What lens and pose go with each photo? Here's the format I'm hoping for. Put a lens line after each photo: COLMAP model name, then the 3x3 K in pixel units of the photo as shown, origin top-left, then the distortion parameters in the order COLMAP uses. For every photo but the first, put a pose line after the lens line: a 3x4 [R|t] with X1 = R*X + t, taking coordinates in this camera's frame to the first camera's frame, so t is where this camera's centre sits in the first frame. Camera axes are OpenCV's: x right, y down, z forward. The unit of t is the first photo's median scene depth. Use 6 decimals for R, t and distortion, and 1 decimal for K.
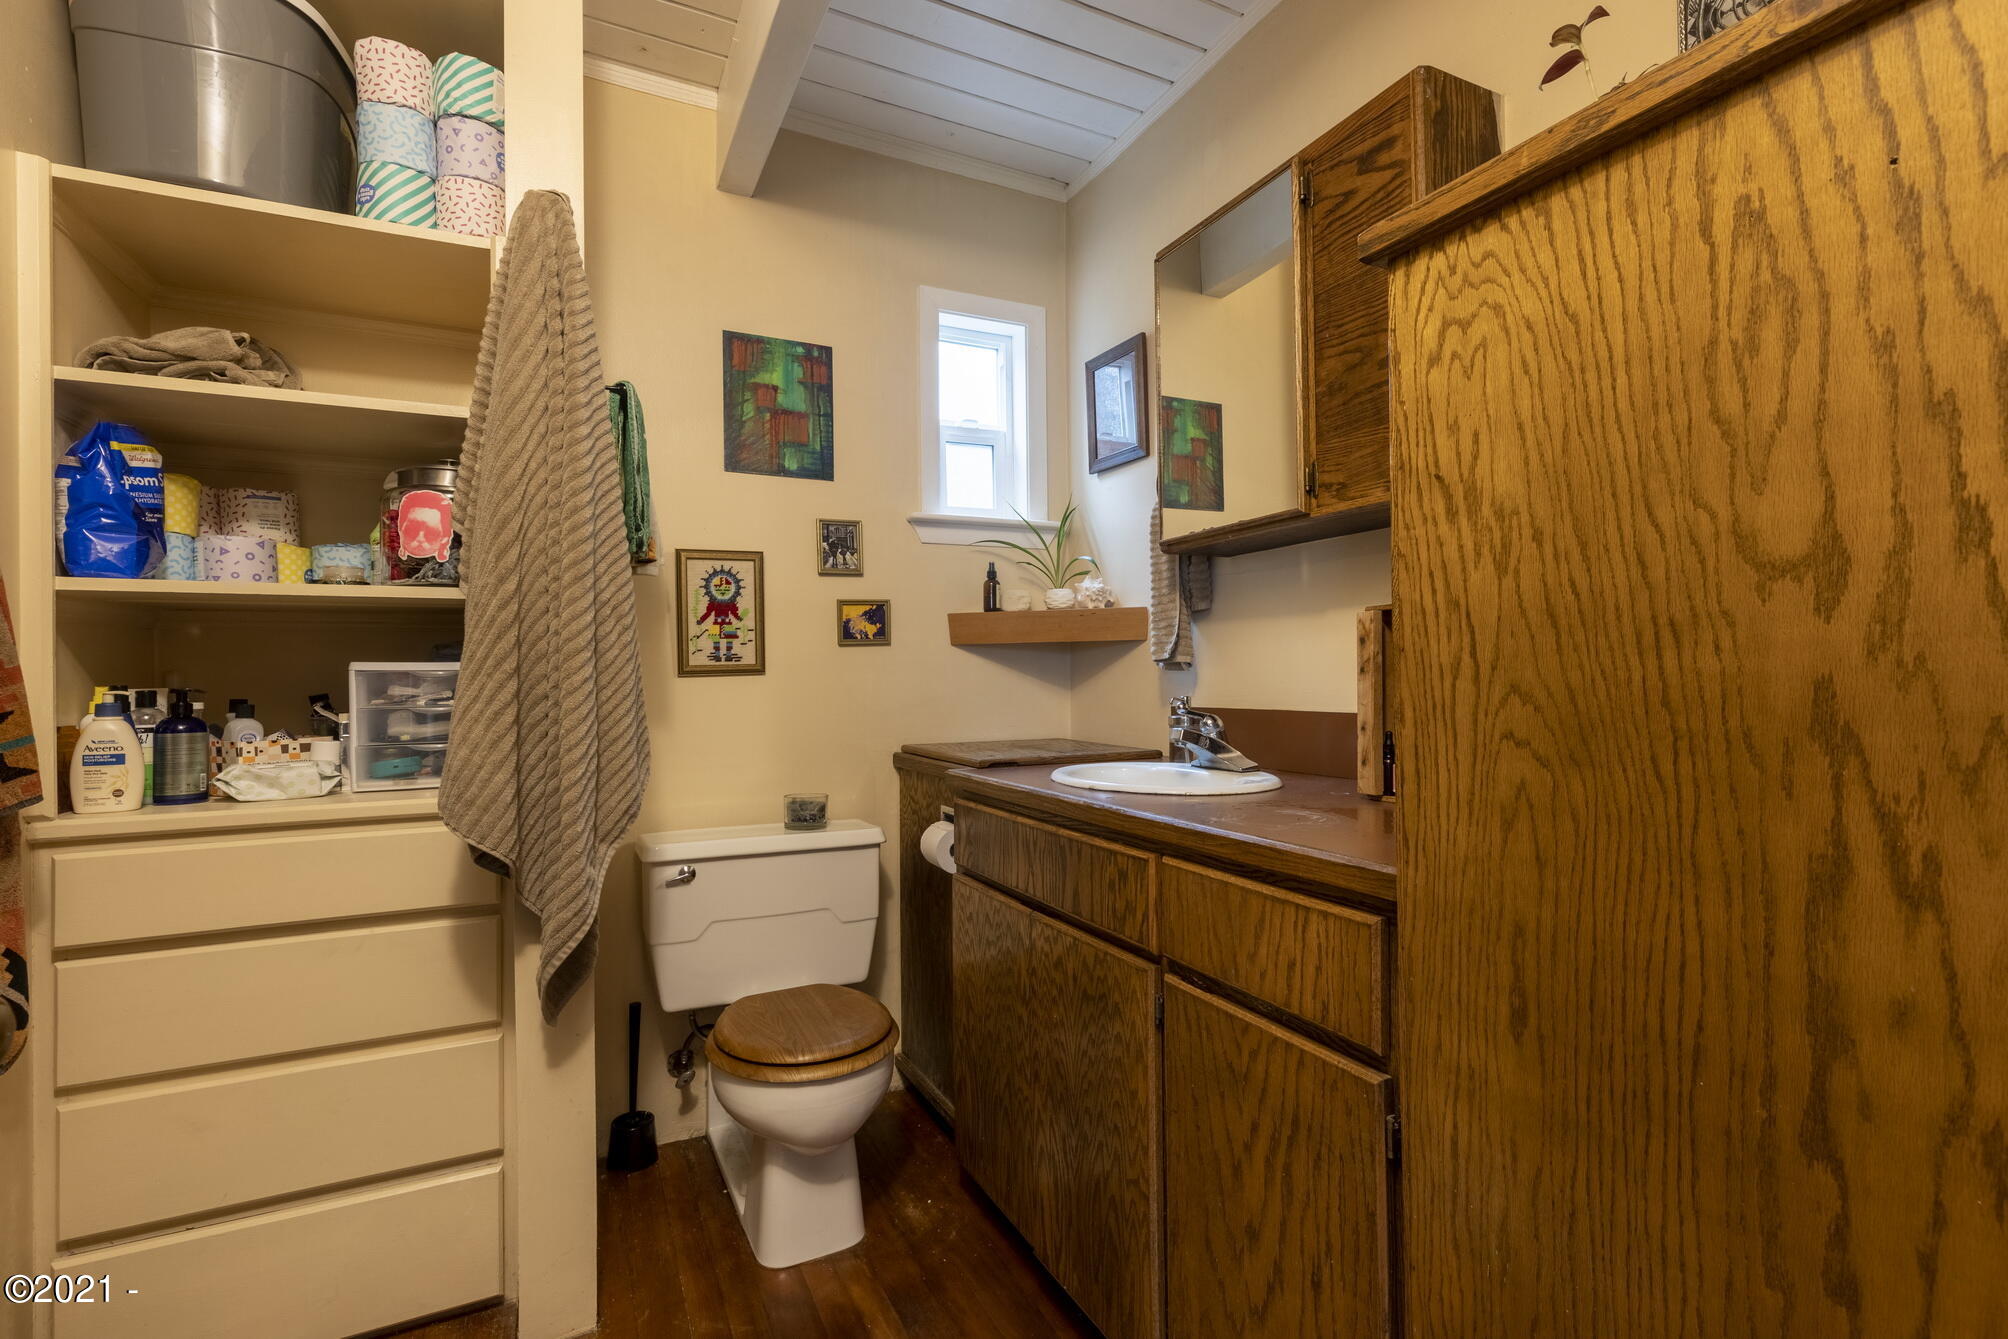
lens RADIAL K [[904.9, 0, 1005.6], [0, 904.9, 671.1], [0, 0, 1]] dist [0.002924, -0.000351]
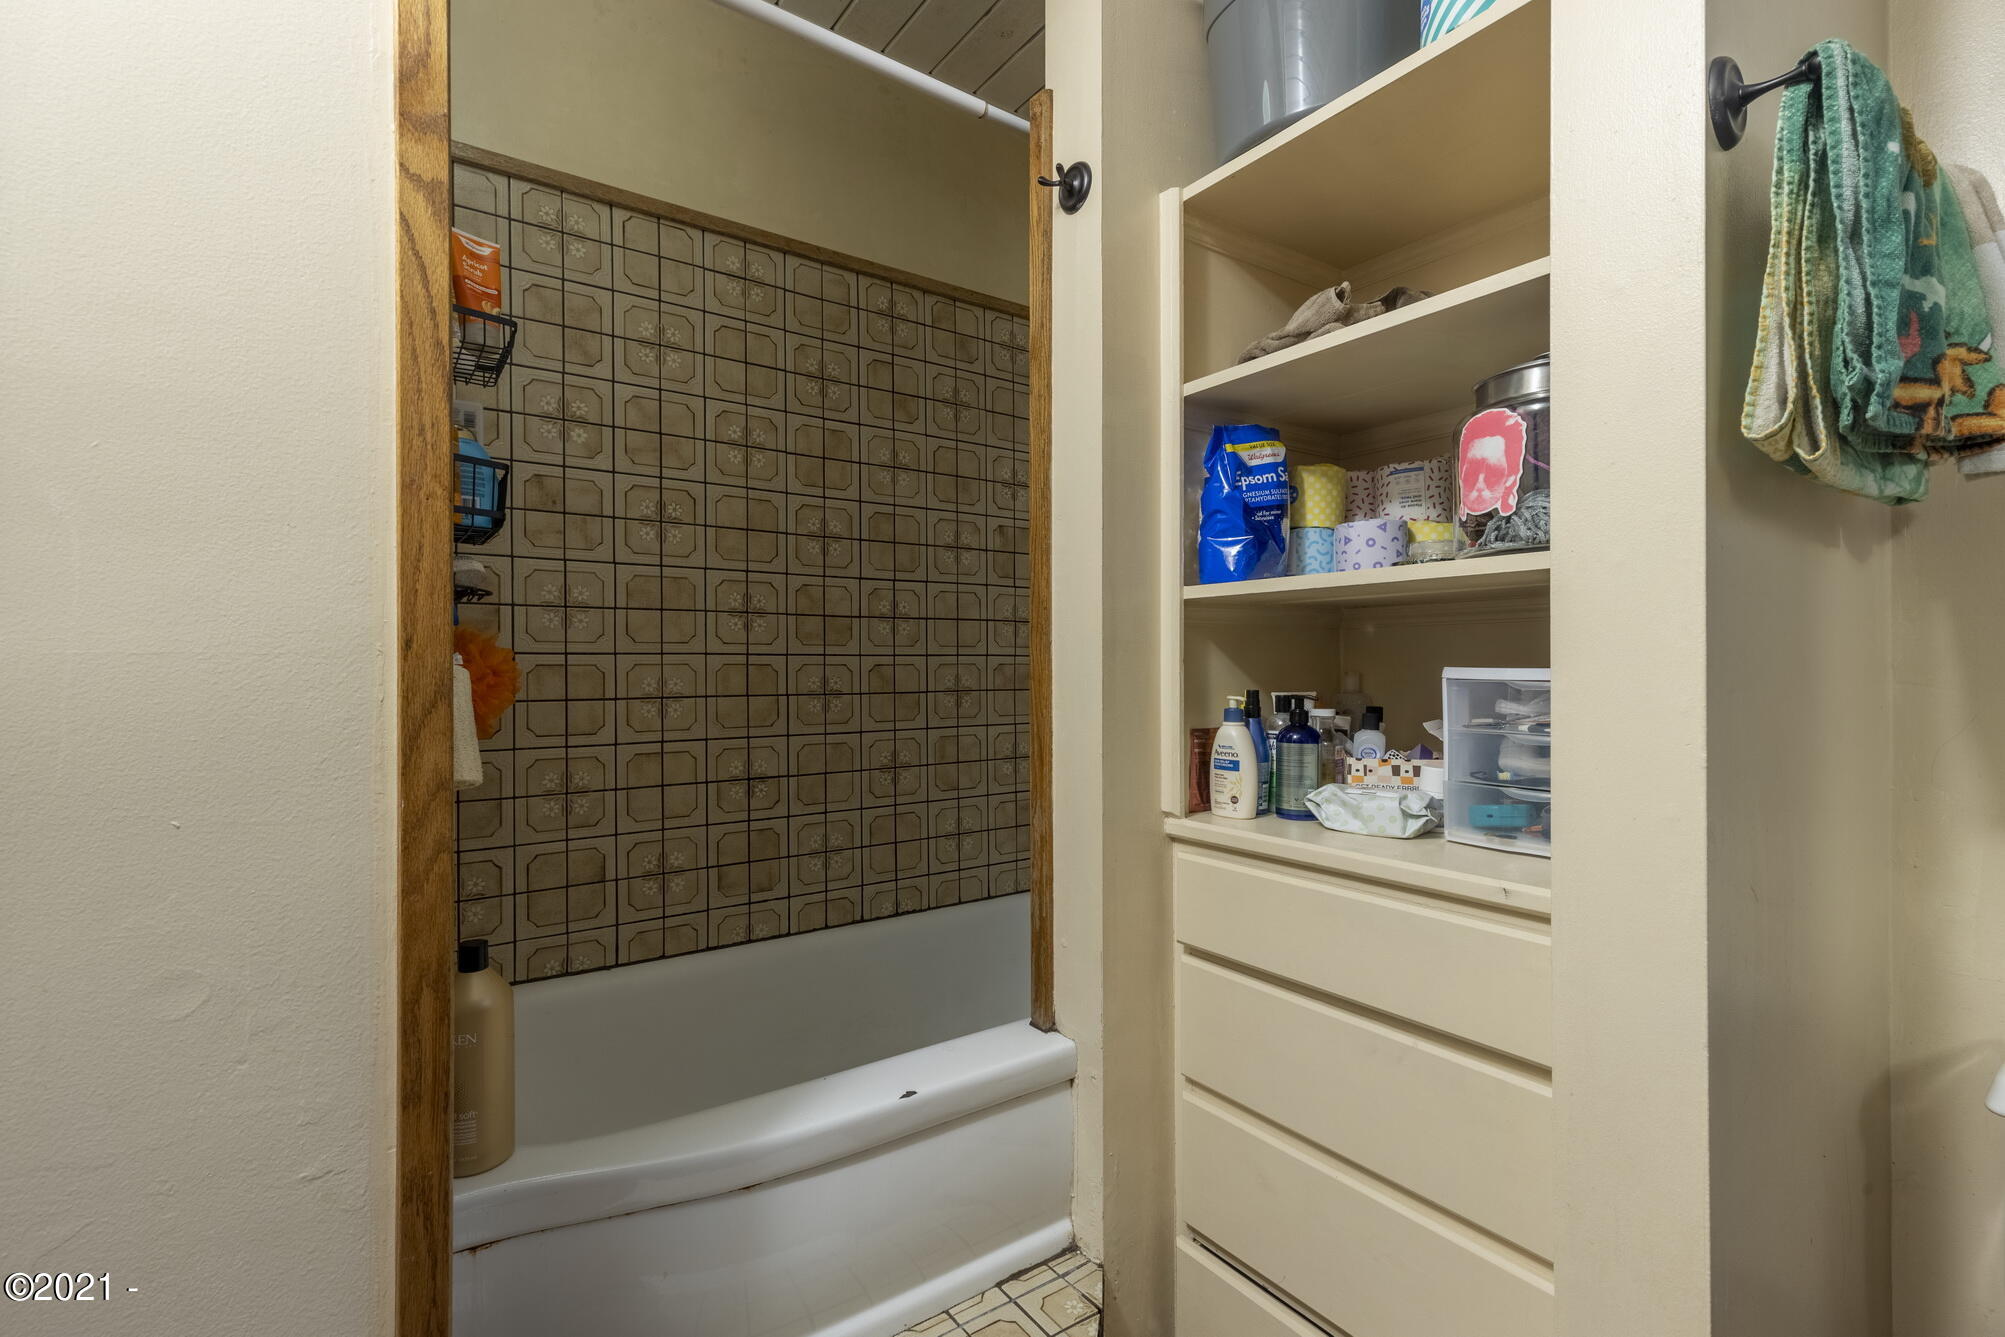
lens RADIAL K [[903.6, 0, 1007.4], [0, 903.6, 671.0], [0, 0, 1]] dist [0.002924, -0.000351]
pose [[0.166142, 0.018026, -0.985937, -0.045006], [0.003966, 0.999813, 0.018948, -0.023385], [0.986094, -0.007058, 0.166039, 0.541301]]
